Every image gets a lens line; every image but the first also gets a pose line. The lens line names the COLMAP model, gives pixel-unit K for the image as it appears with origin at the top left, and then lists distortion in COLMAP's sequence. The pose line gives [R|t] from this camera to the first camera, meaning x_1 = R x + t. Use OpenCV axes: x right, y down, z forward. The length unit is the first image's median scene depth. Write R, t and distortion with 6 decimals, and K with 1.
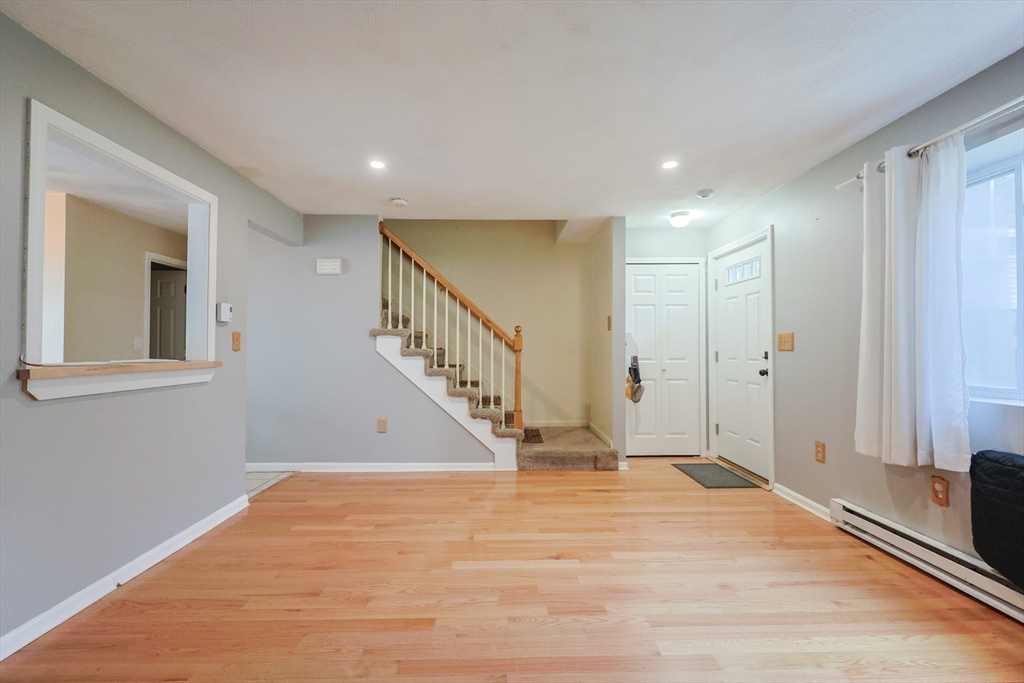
lens RADIAL K [[429.7, 0, 509.7], [0, 429.7, 341.7], [0, 0, 1]] dist [0.001586, 0.000179]
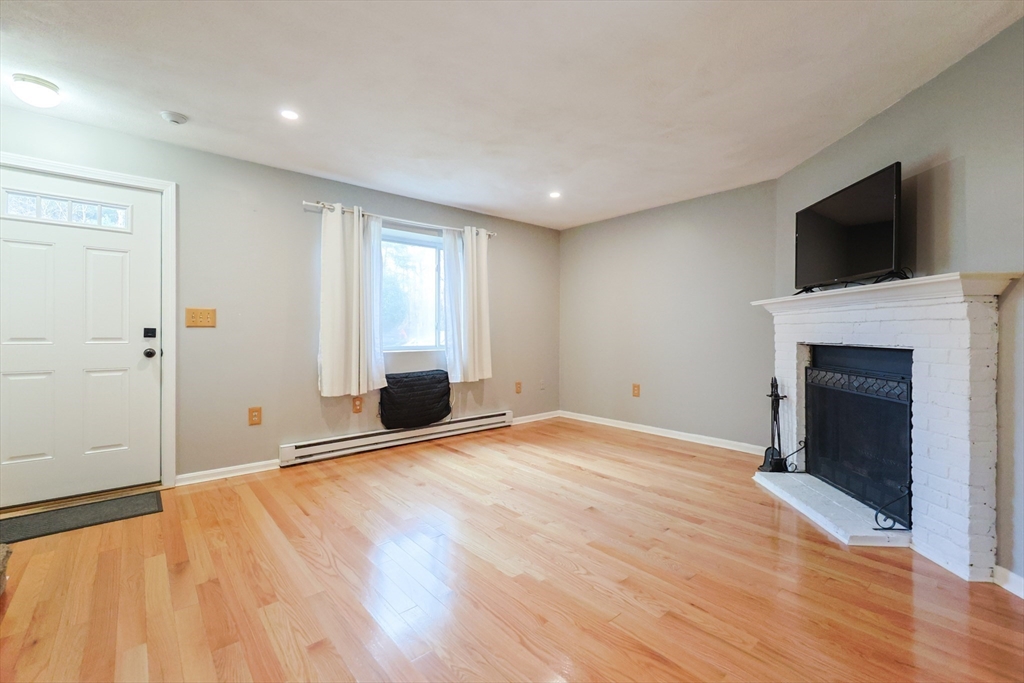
lens RADIAL K [[451.0, 0, 512.0], [0, 451.0, 341.5], [0, 0, 1]] dist [-0.001934, -0.000313]
pose [[-0.638104, -0.016081, 0.769782, -0.769374], [-0.014570, 0.999855, 0.008810, 0.045796], [-0.769812, -0.005594, -0.638246, 1.506821]]
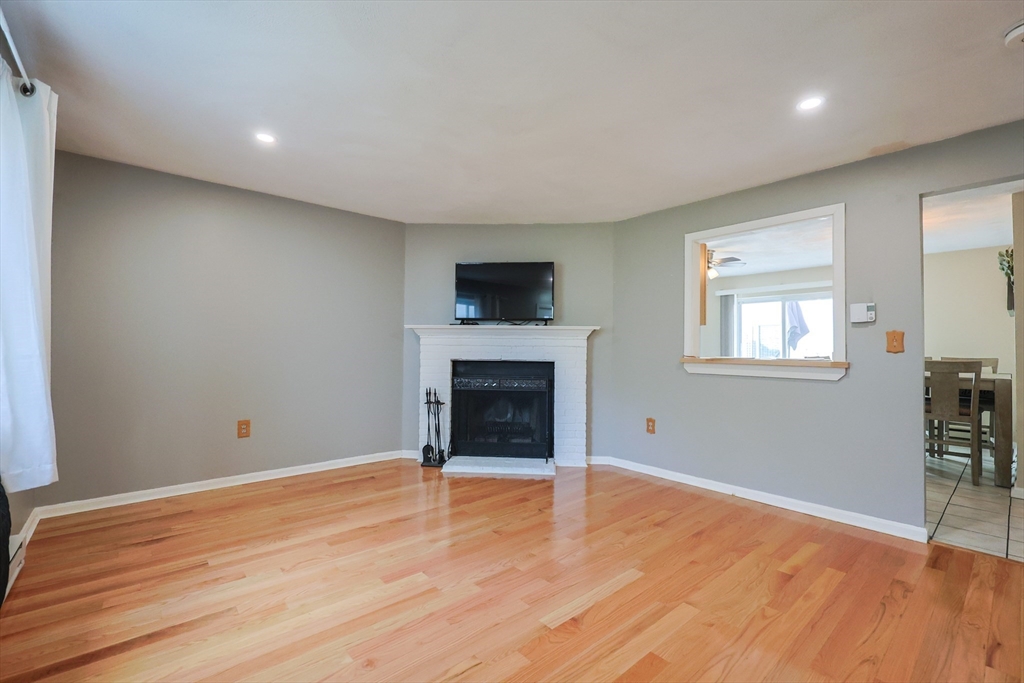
lens RADIAL K [[441.3, 0, 524.6], [0, 441.3, 339.7], [0, 0, 1]] dist [0.000232, 0.000023]
pose [[-0.752340, -0.020113, -0.658468, 0.691484], [0.002554, 0.999437, -0.033446, 0.028780], [0.658770, -0.026845, -0.751866, 1.516071]]
